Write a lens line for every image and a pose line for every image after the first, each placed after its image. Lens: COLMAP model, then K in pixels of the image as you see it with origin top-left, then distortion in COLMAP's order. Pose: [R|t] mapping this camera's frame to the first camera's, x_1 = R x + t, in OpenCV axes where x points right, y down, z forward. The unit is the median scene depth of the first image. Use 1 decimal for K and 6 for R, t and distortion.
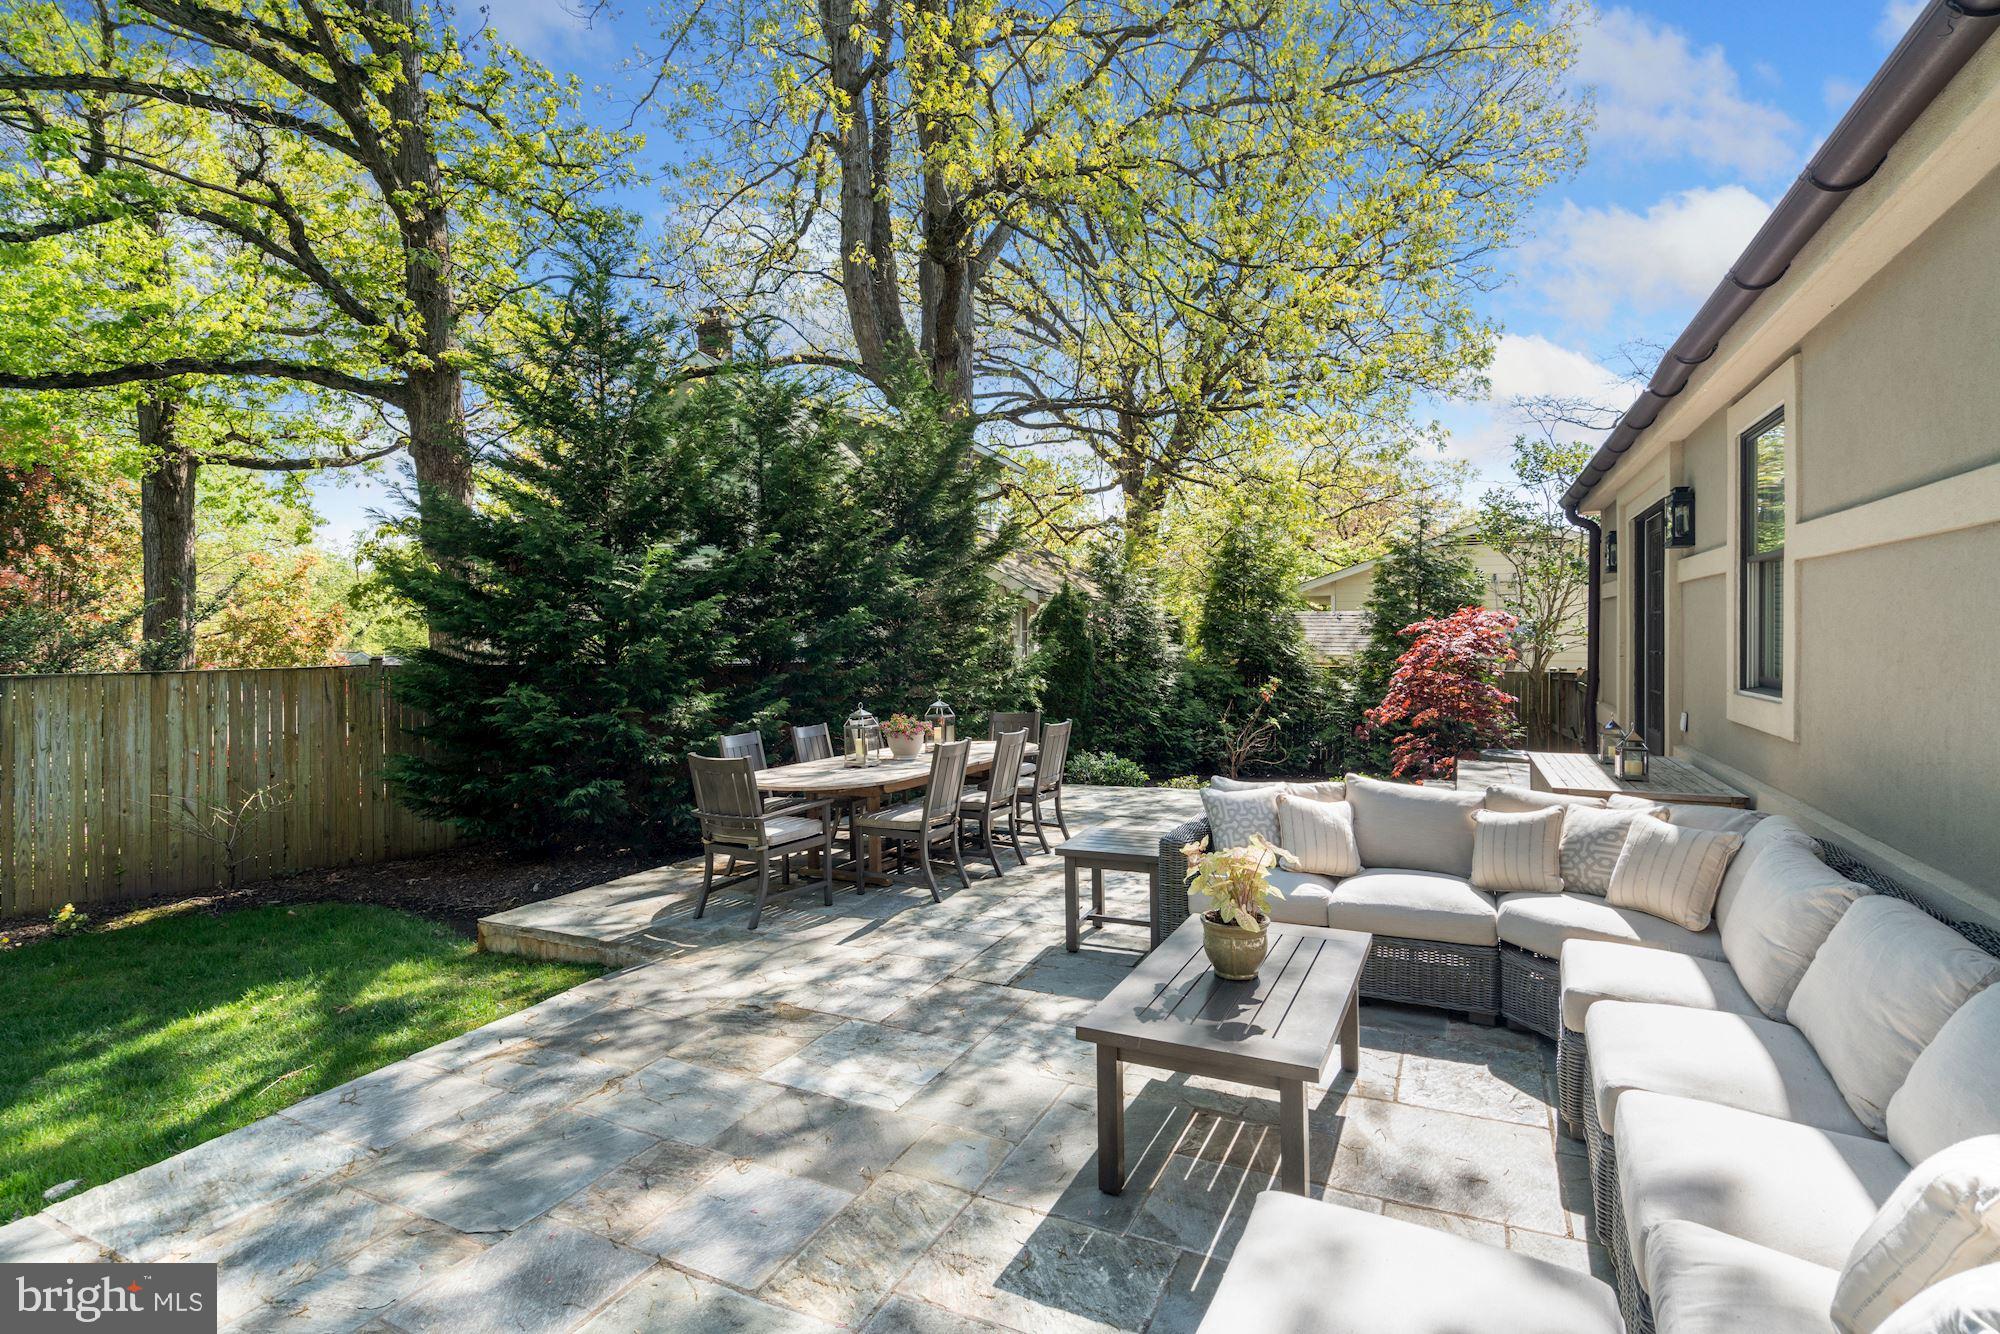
lens RADIAL K [[923.0, 0, 1003.0], [0, 923.0, 642.5], [0, 0, 1]] dist [-0.002474, -0.000452]
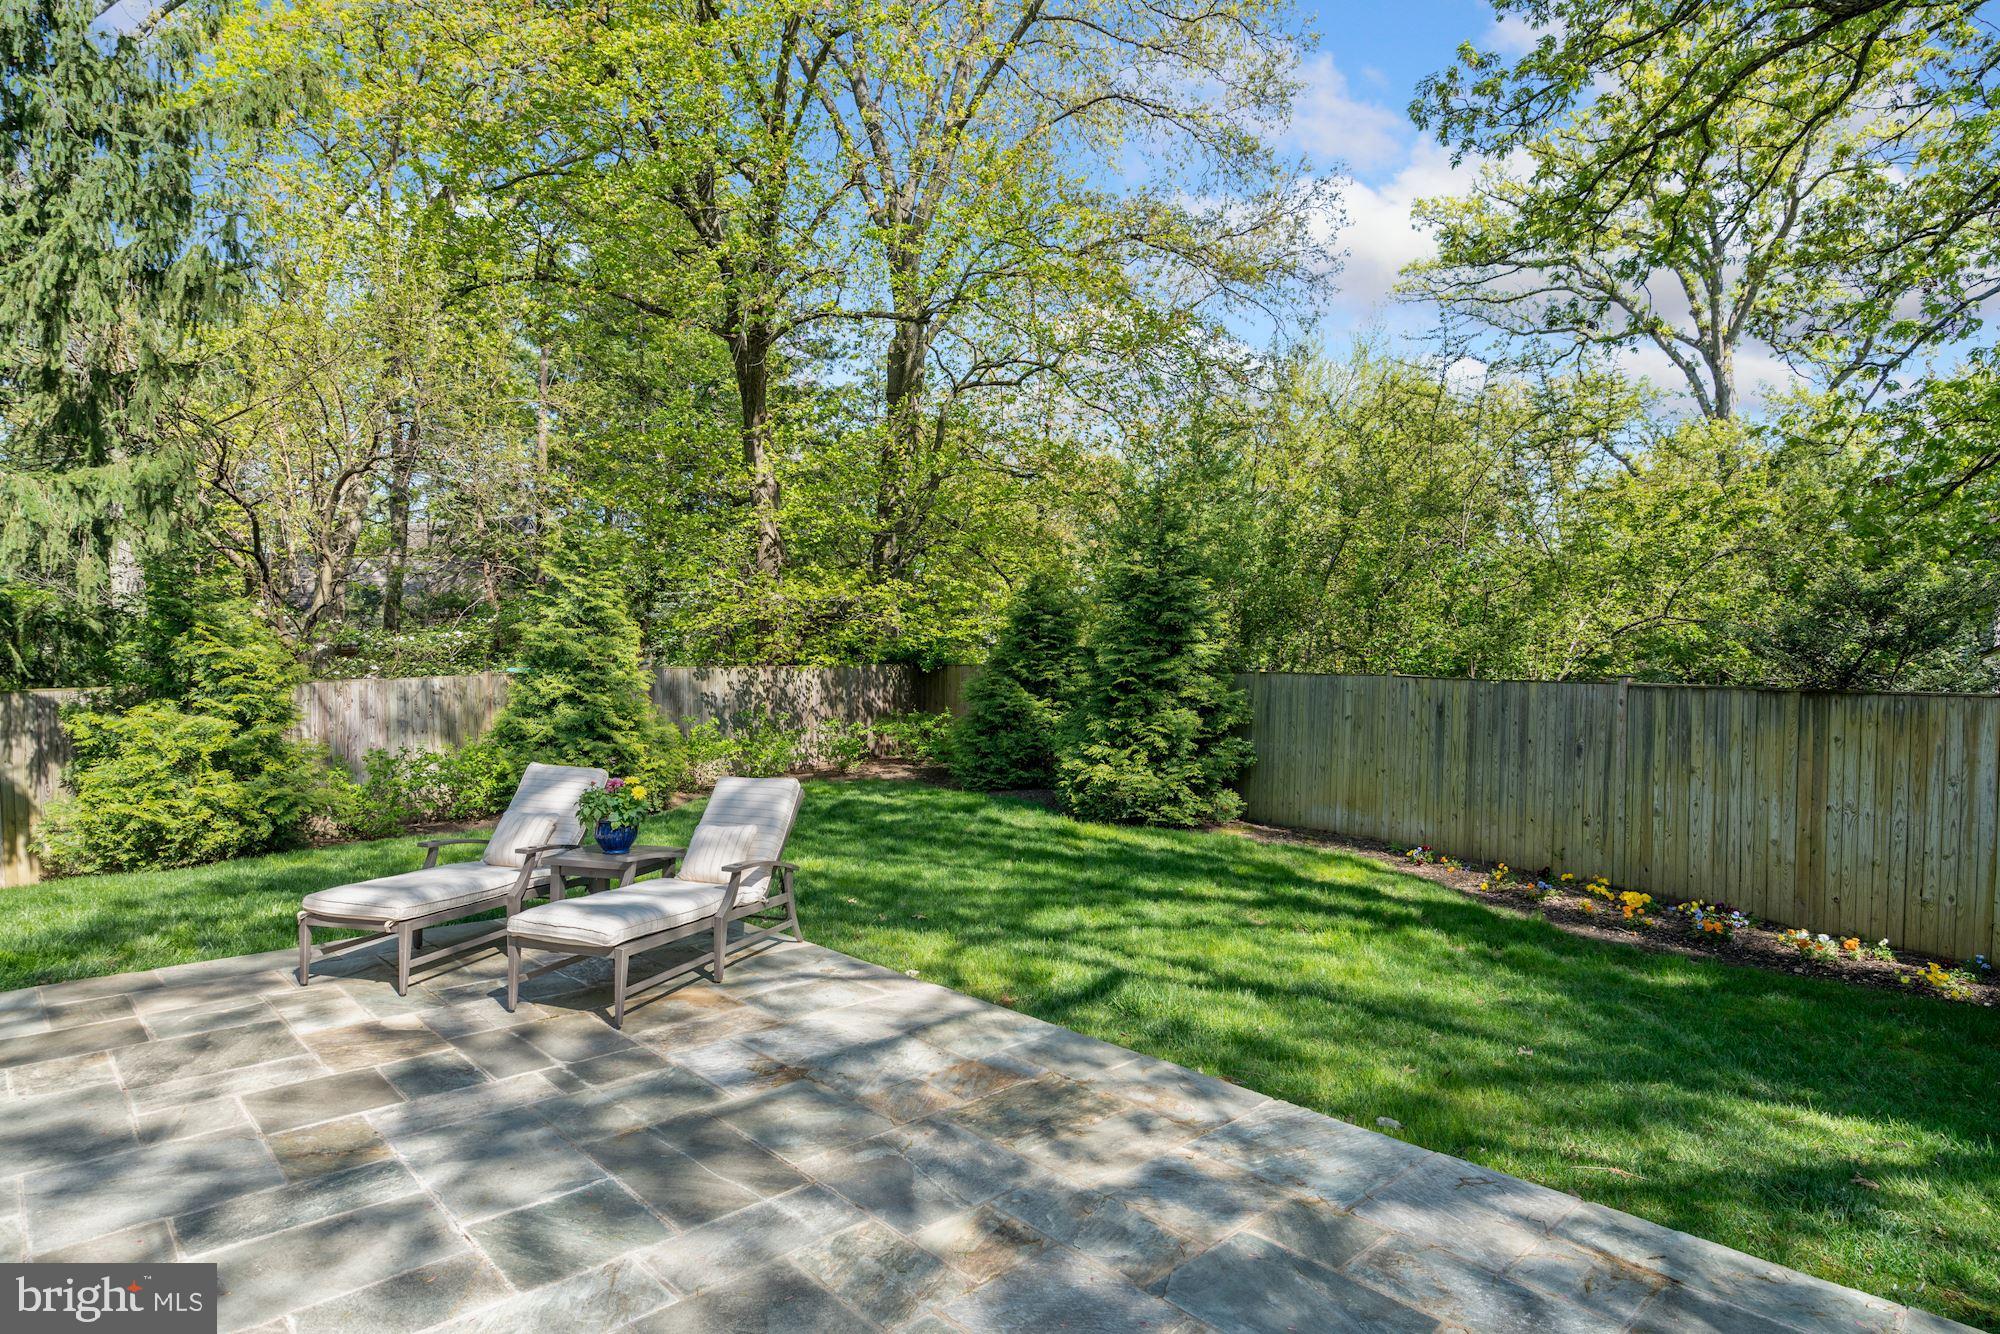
lens RADIAL K [[1101.7, 0, 1000.0], [0, 1101.7, 667.0], [0, 0, 1]] dist [-0.001000, -0.000493]
pose [[-0.349419, 0.027667, -0.936558, 0.189526], [-0.003255, 0.999522, 0.030742, -0.015892], [0.936961, 0.013791, -0.349162, 0.398966]]
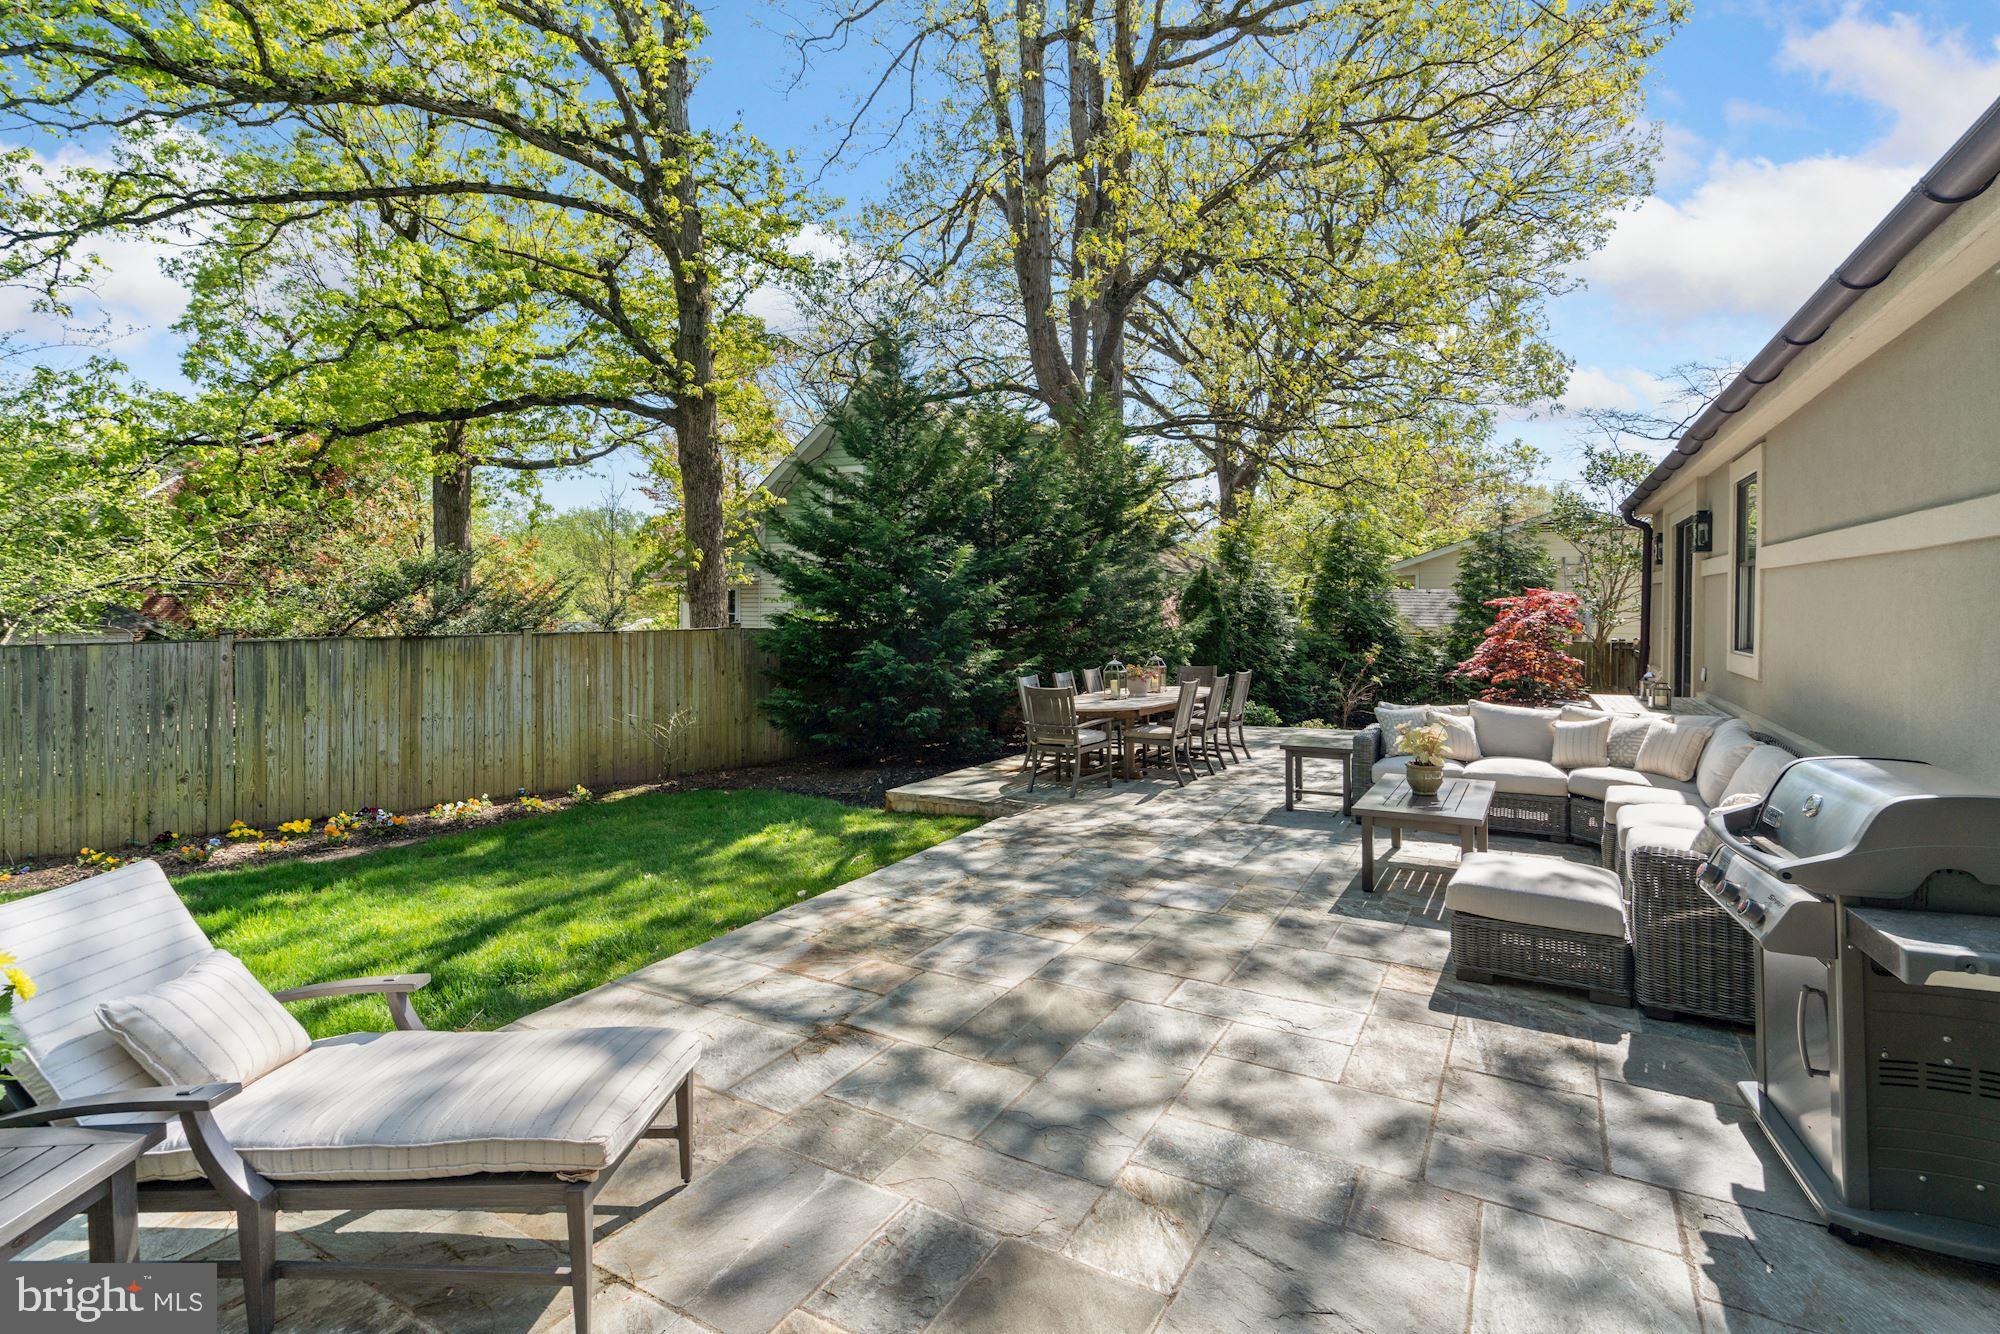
lens RADIAL K [[902.7, 0, 994.5], [0, 902.7, 622.8], [0, 0, 1]] dist [-0.011384, 0.000215]
pose [[0.997350, 0.007234, -0.072397, -0.188212], [-0.006396, 0.999910, 0.011799, -0.002010], [0.072476, -0.011304, 0.997306, -0.340032]]
